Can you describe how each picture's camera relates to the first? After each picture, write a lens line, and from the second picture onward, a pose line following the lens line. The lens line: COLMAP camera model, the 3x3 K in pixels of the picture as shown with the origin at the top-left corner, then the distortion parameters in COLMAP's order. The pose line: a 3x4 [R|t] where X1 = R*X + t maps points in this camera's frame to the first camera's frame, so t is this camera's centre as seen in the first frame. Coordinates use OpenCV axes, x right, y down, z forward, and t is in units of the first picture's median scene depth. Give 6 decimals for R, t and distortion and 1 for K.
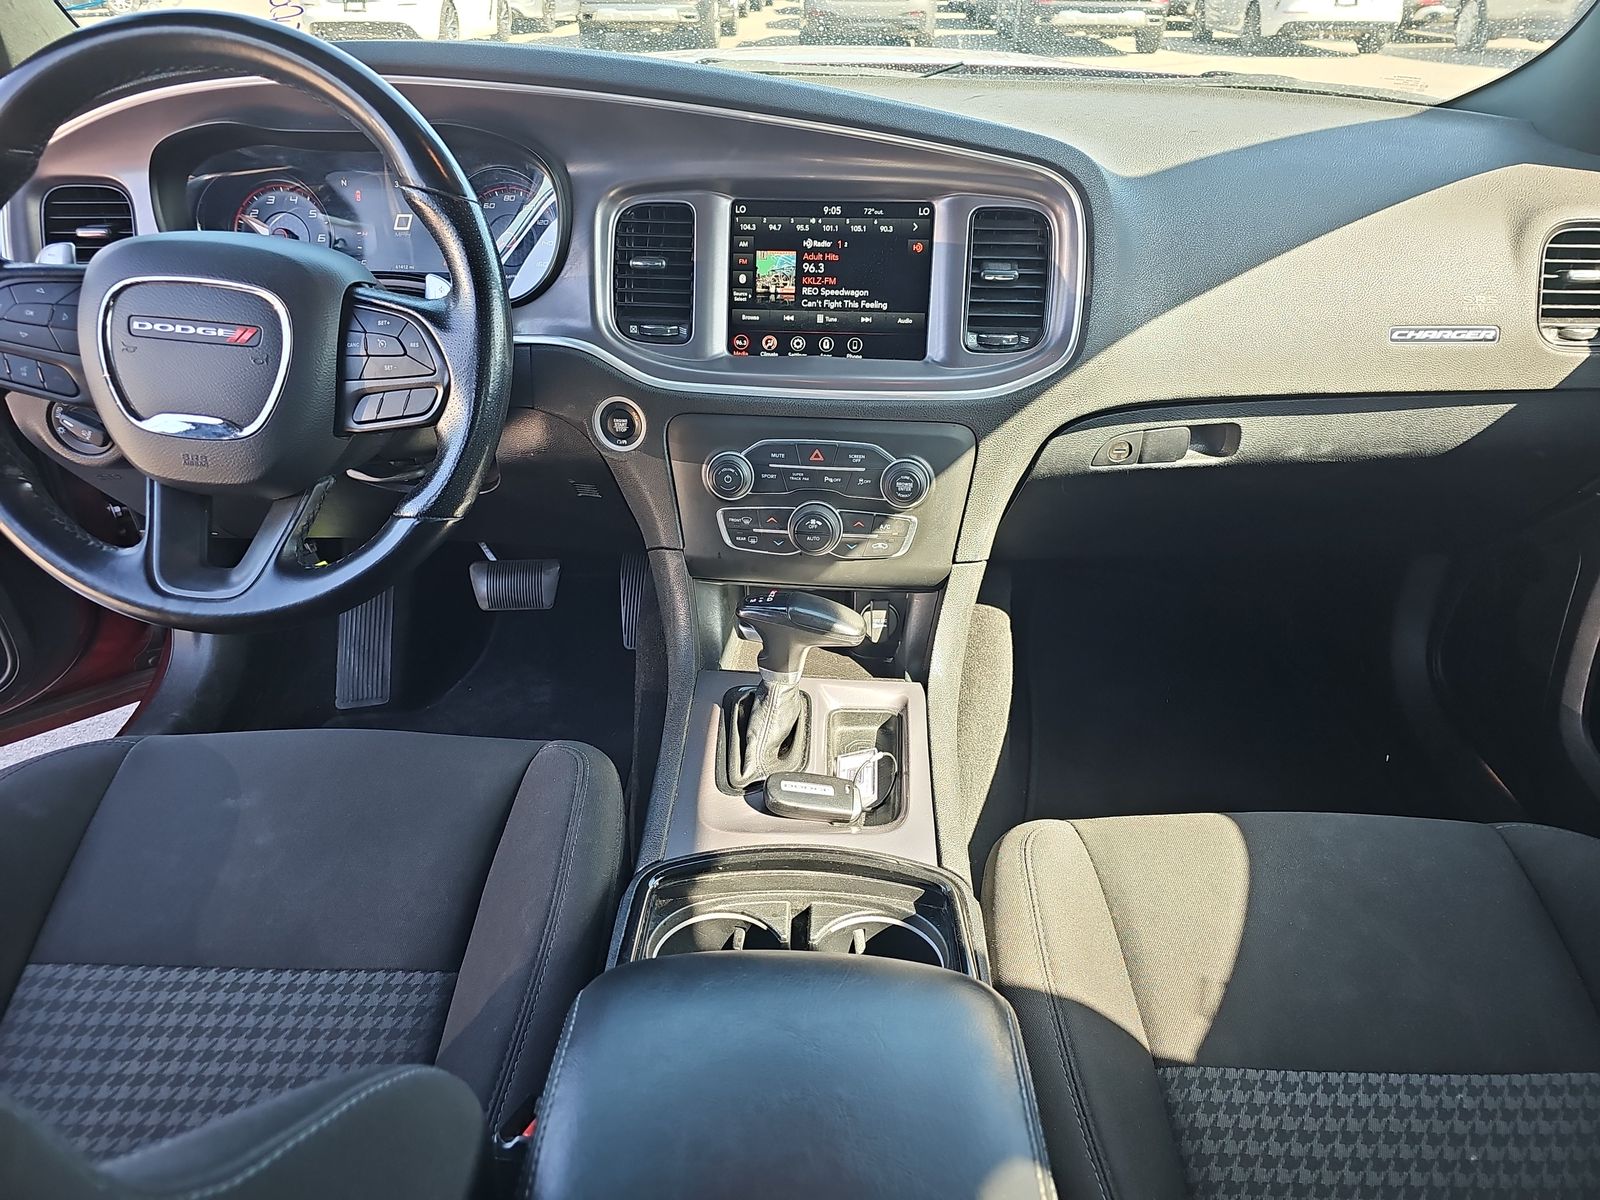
lens RADIAL K [[1060.9, 0, 813.6], [0, 1060.9, 610.9], [0, 0, 1]] dist [0.002891, -0.013752]
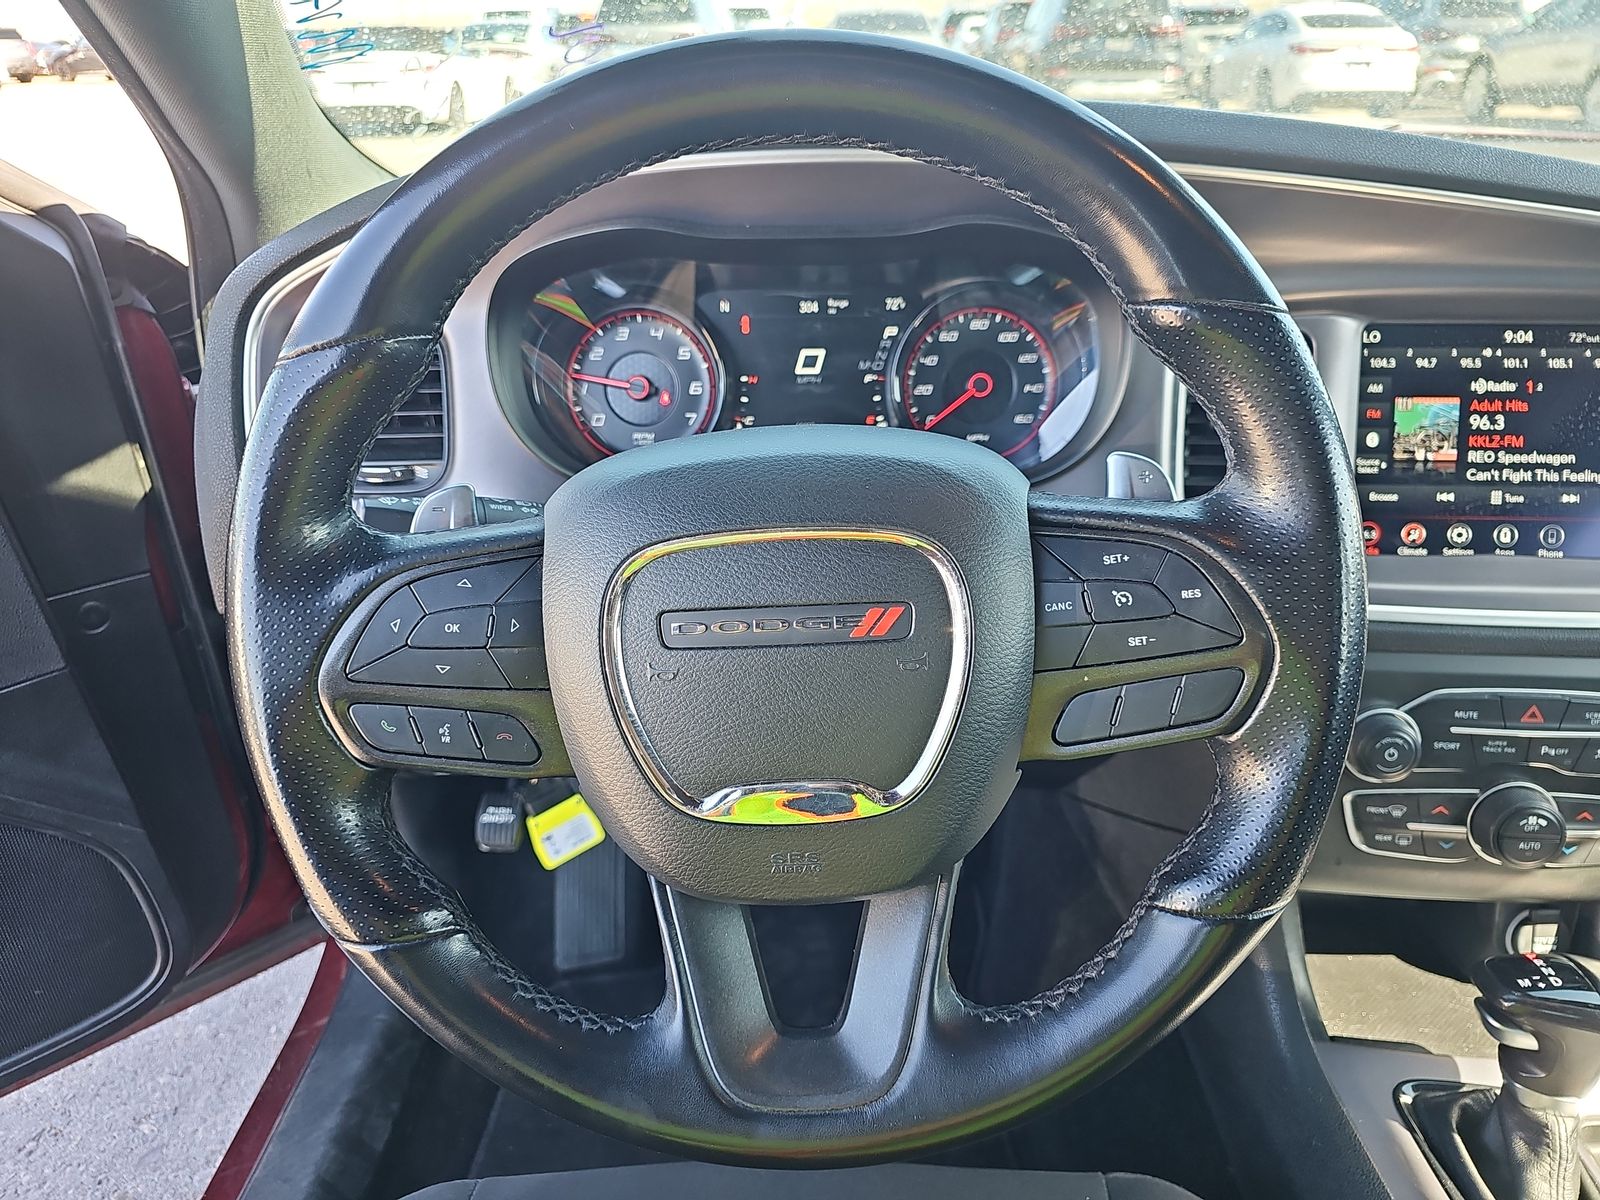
lens RADIAL K [[1060.9, 0, 790.0], [0, 1060.9, 592.2], [0, 0, 1]] dist [0.002891, -0.013752]
pose [[0.999786, -0.020559, -0.002092, -0.430902], [0.020337, 0.996818, -0.077077, -0.176741], [0.003670, 0.077018, 0.997023, 0.353401]]
